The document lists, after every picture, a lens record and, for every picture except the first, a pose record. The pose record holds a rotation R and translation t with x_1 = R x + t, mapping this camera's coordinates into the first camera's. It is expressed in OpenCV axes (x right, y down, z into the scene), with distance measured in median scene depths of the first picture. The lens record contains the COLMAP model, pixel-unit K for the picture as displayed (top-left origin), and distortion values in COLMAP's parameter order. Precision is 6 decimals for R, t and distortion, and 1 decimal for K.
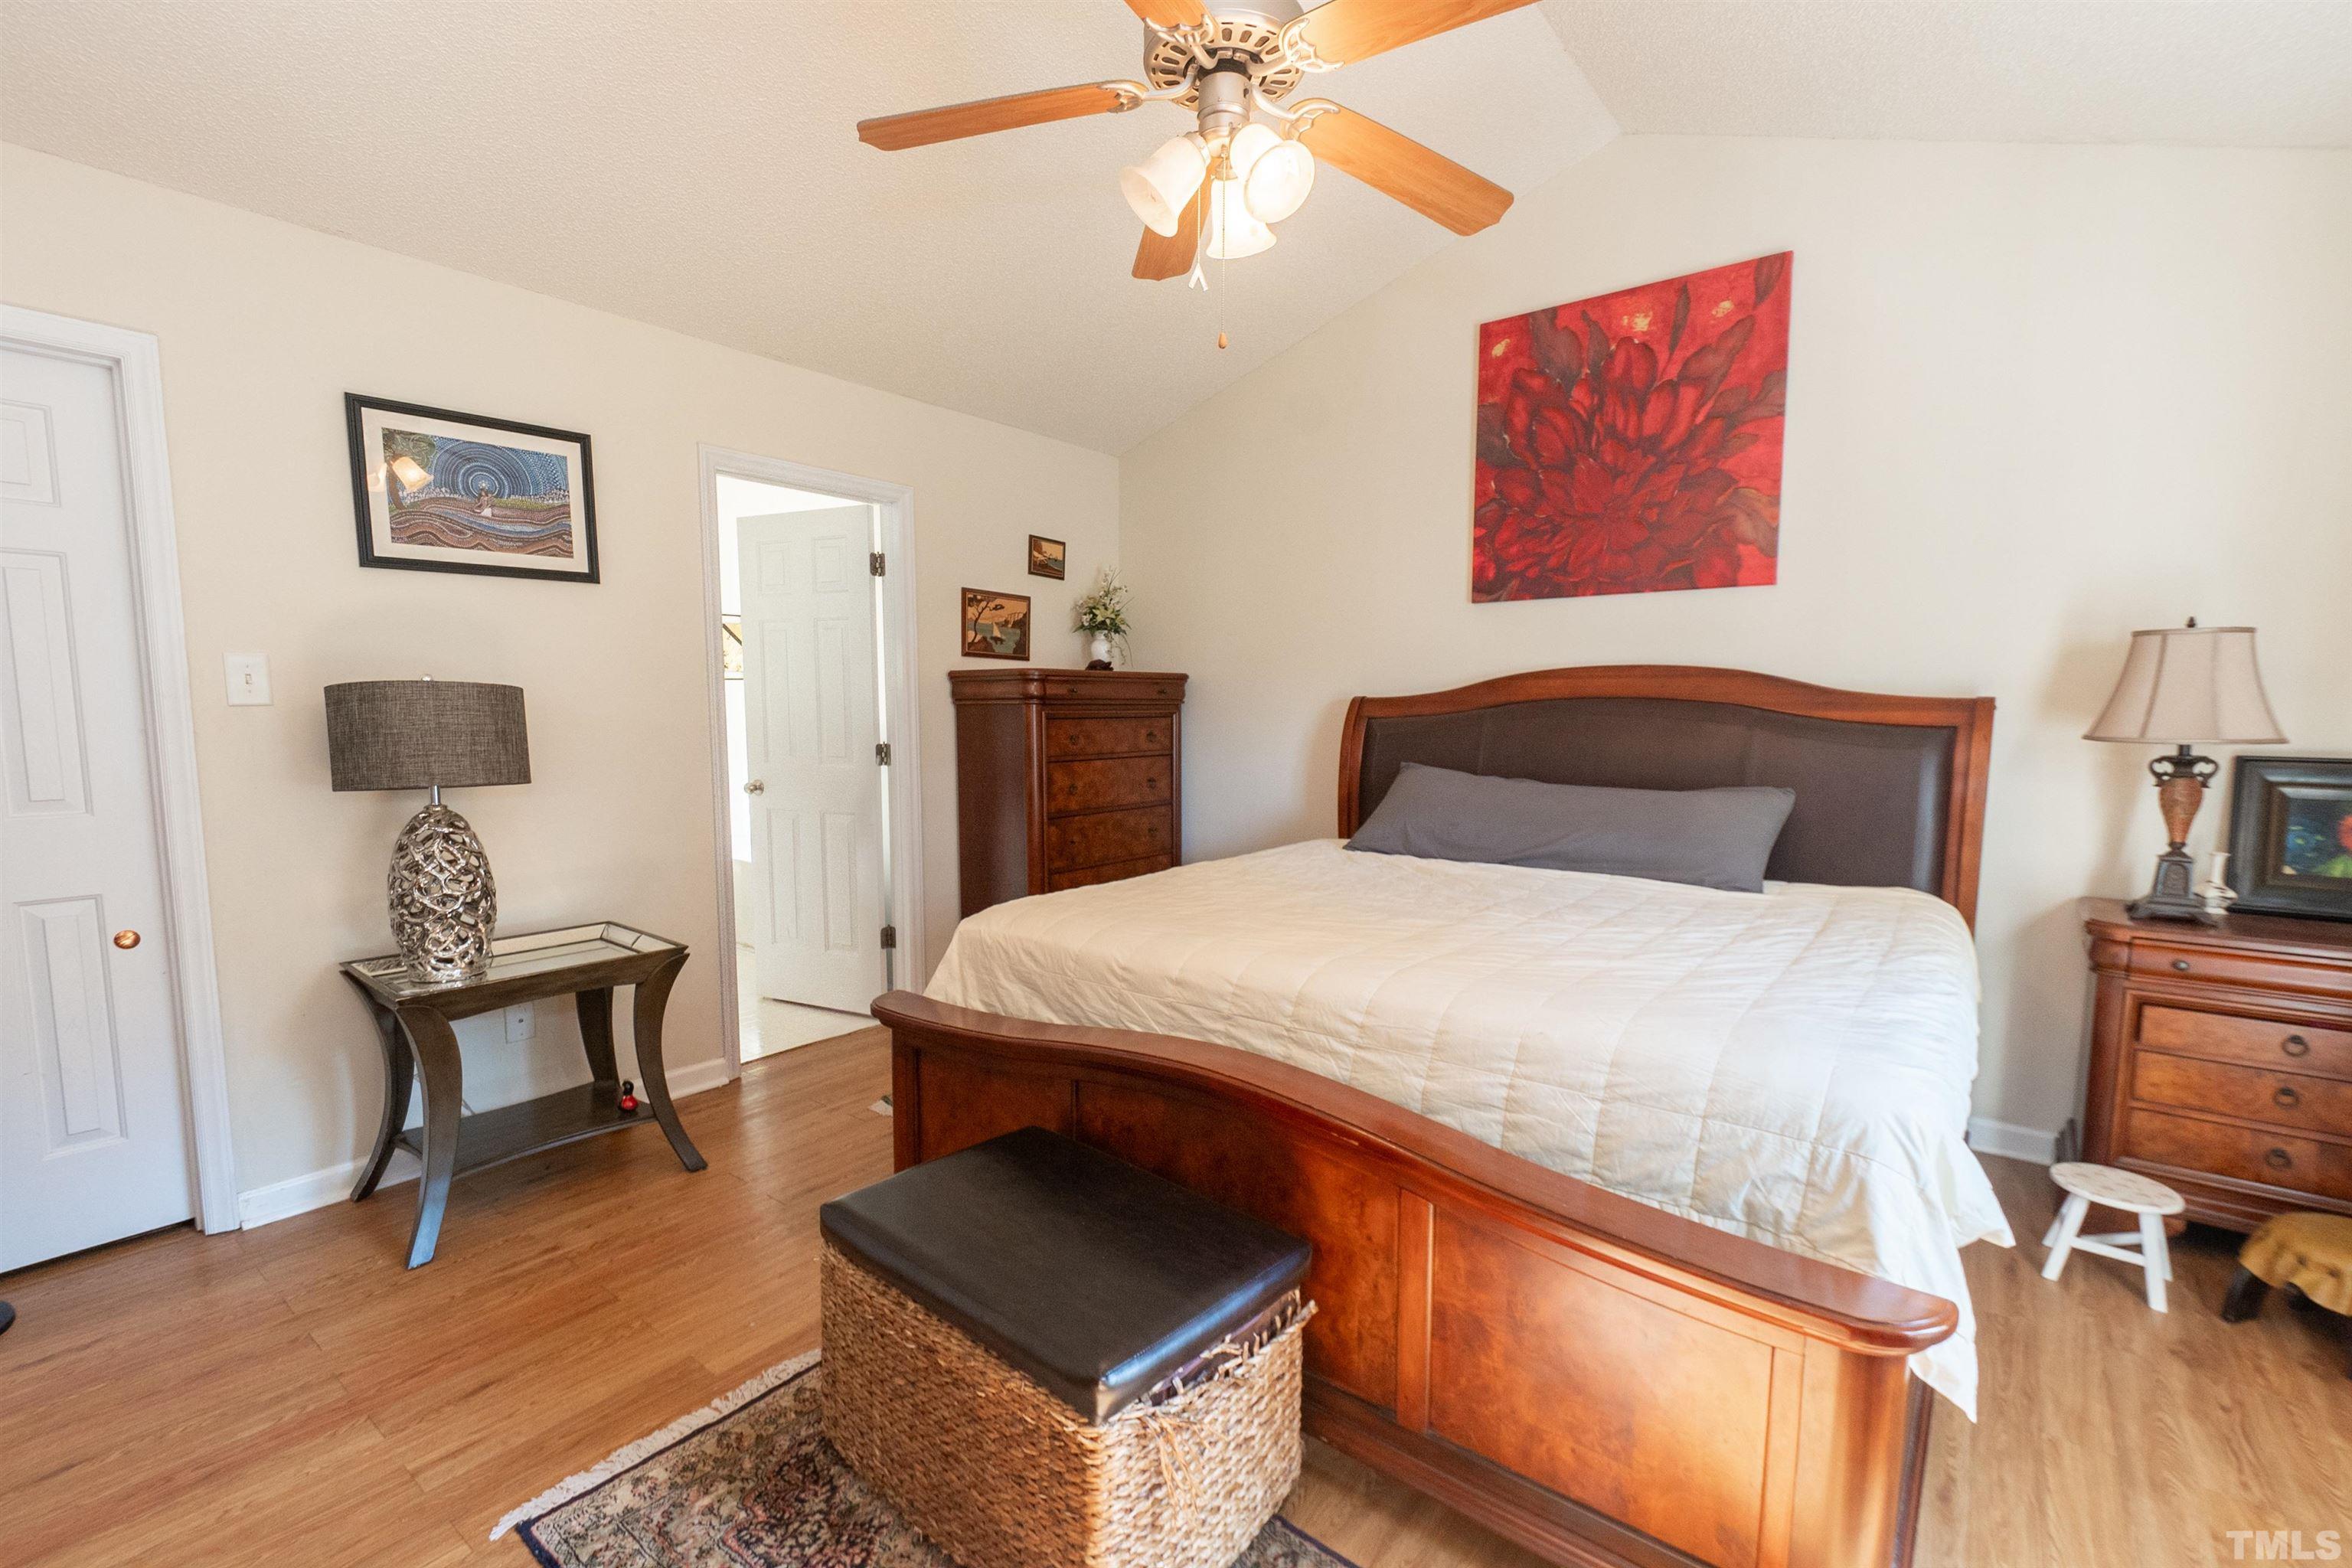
lens RADIAL K [[1032.2, 0, 1188.4], [0, 1032.2, 813.5], [0, 0, 1]] dist [0.007570, -0.006245]
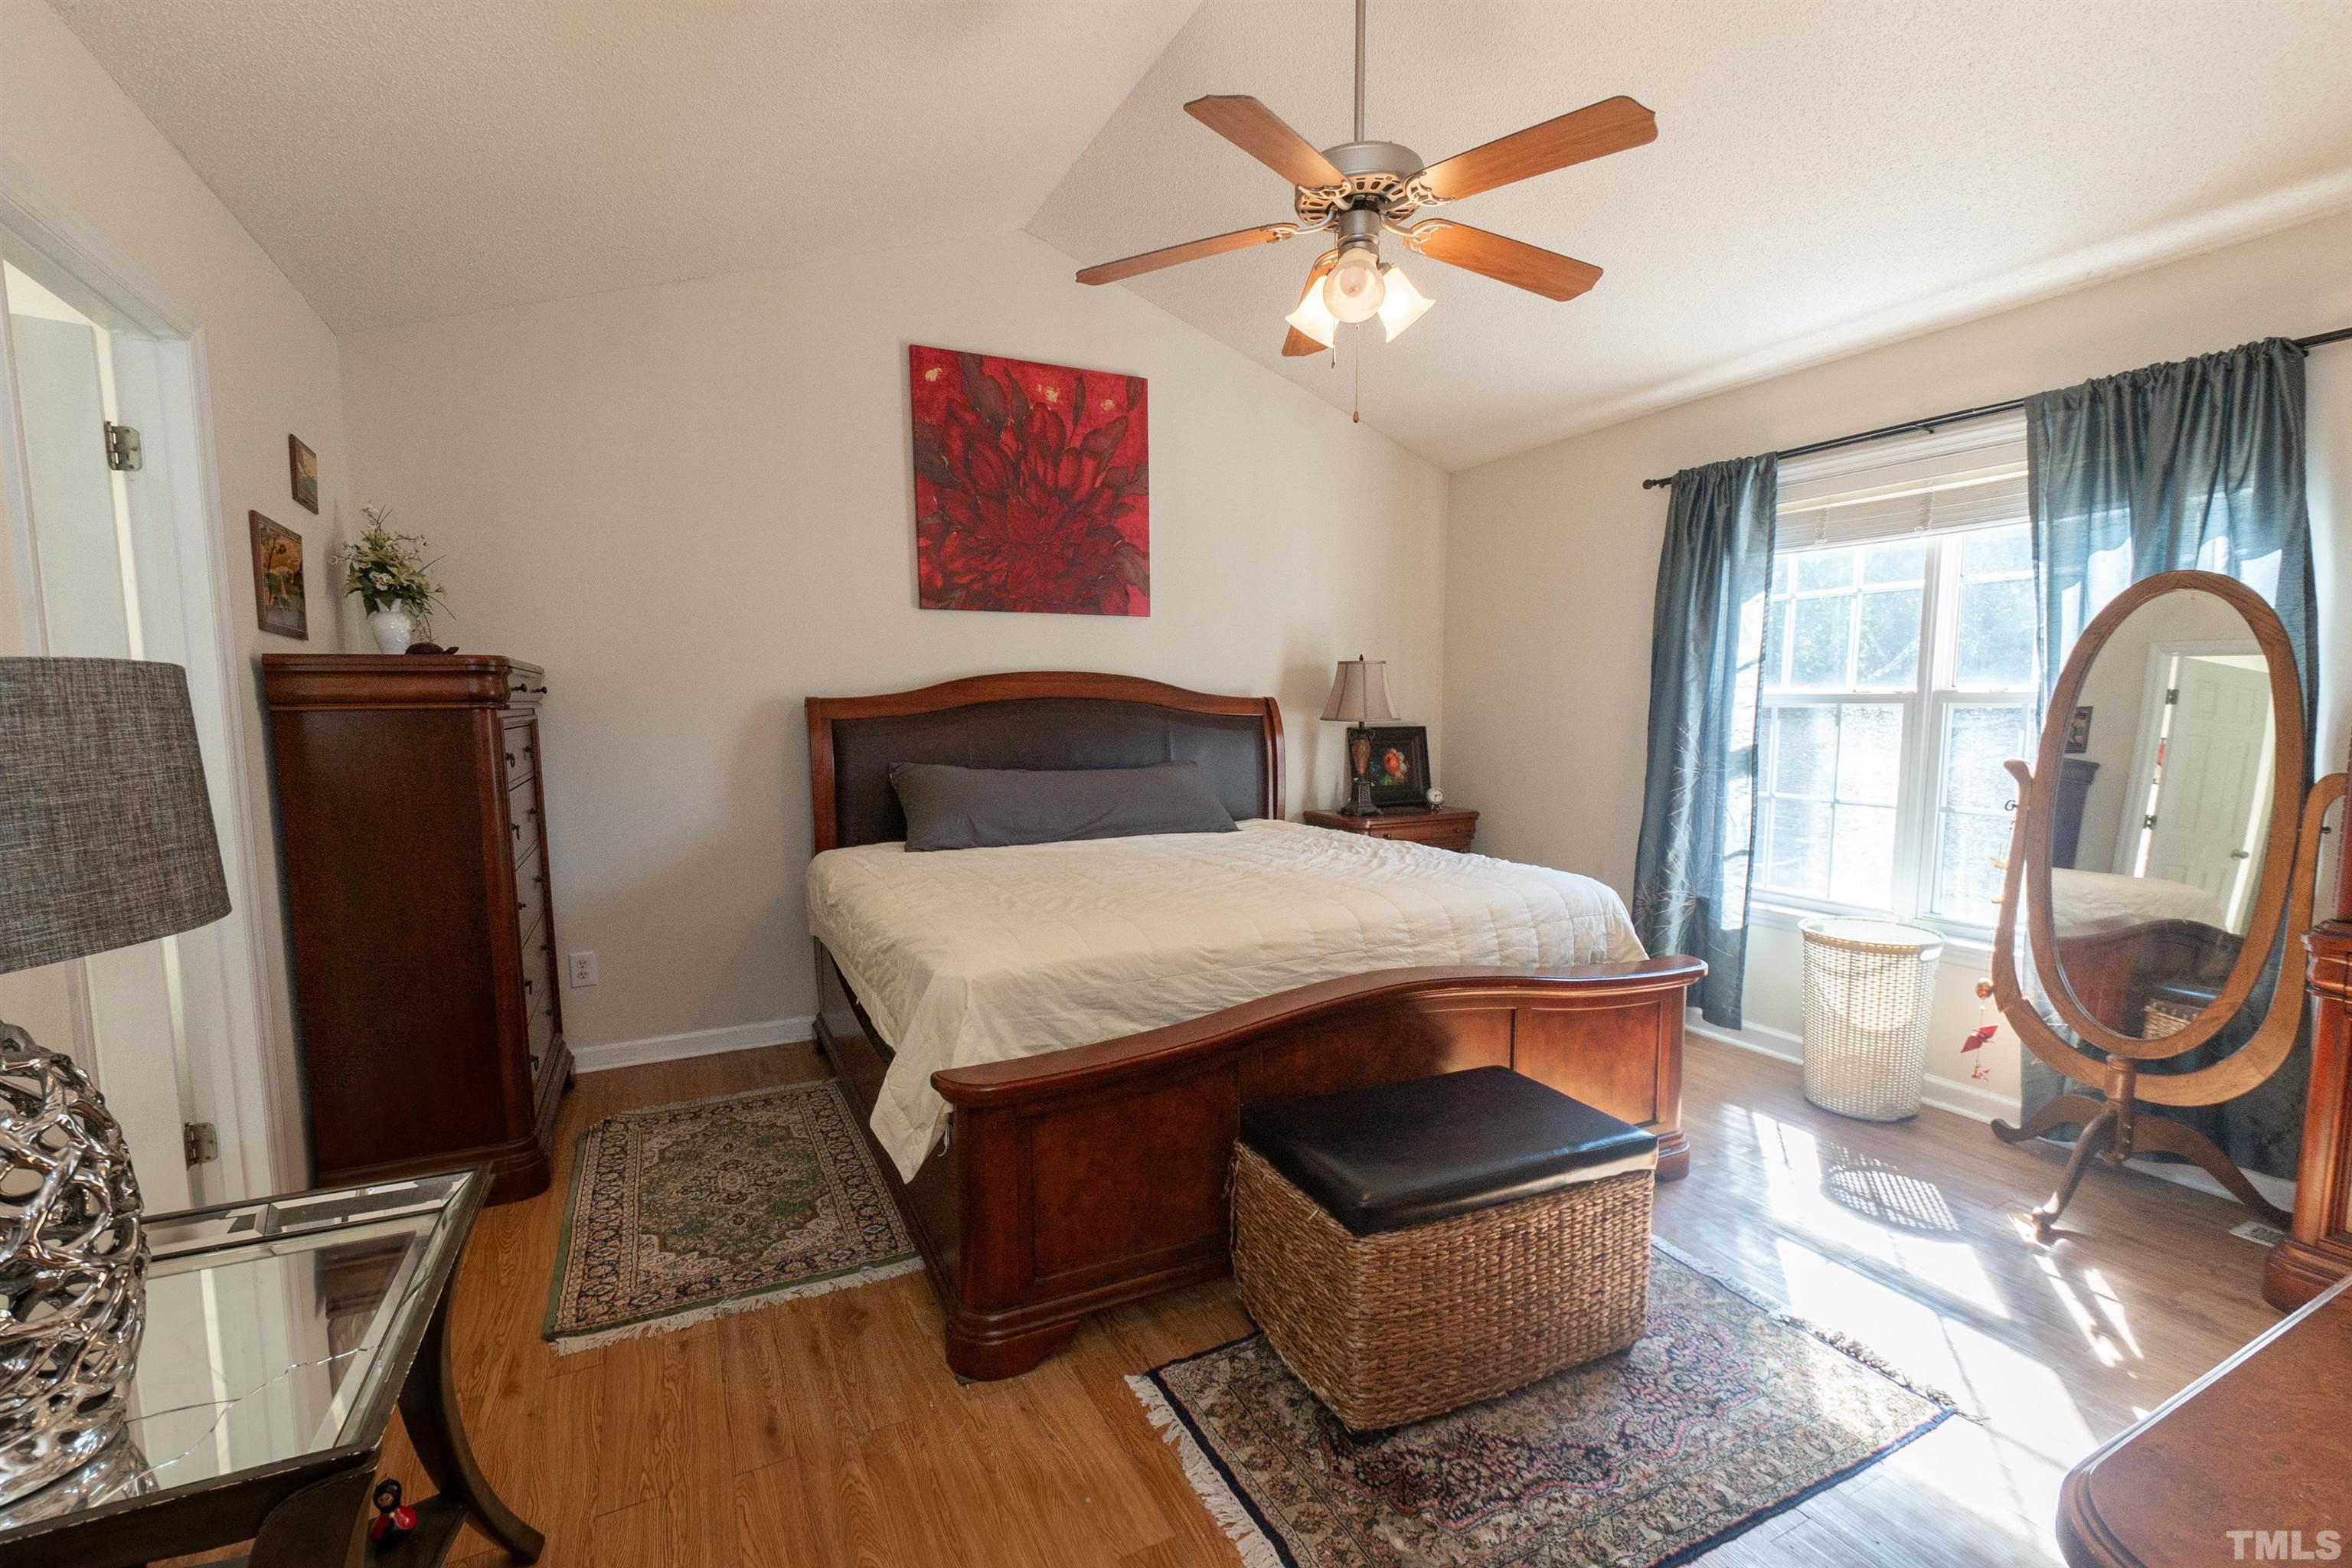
lens RADIAL K [[1032.2, 0, 1188.4], [0, 1032.2, 813.5], [0, 0, 1]] dist [0.007570, -0.006245]
pose [[0.423265, -0.103125, 0.900118, -0.650869], [0.101937, 0.992613, 0.065788, -0.041723], [-0.900253, 0.063910, 0.430651, 0.349751]]
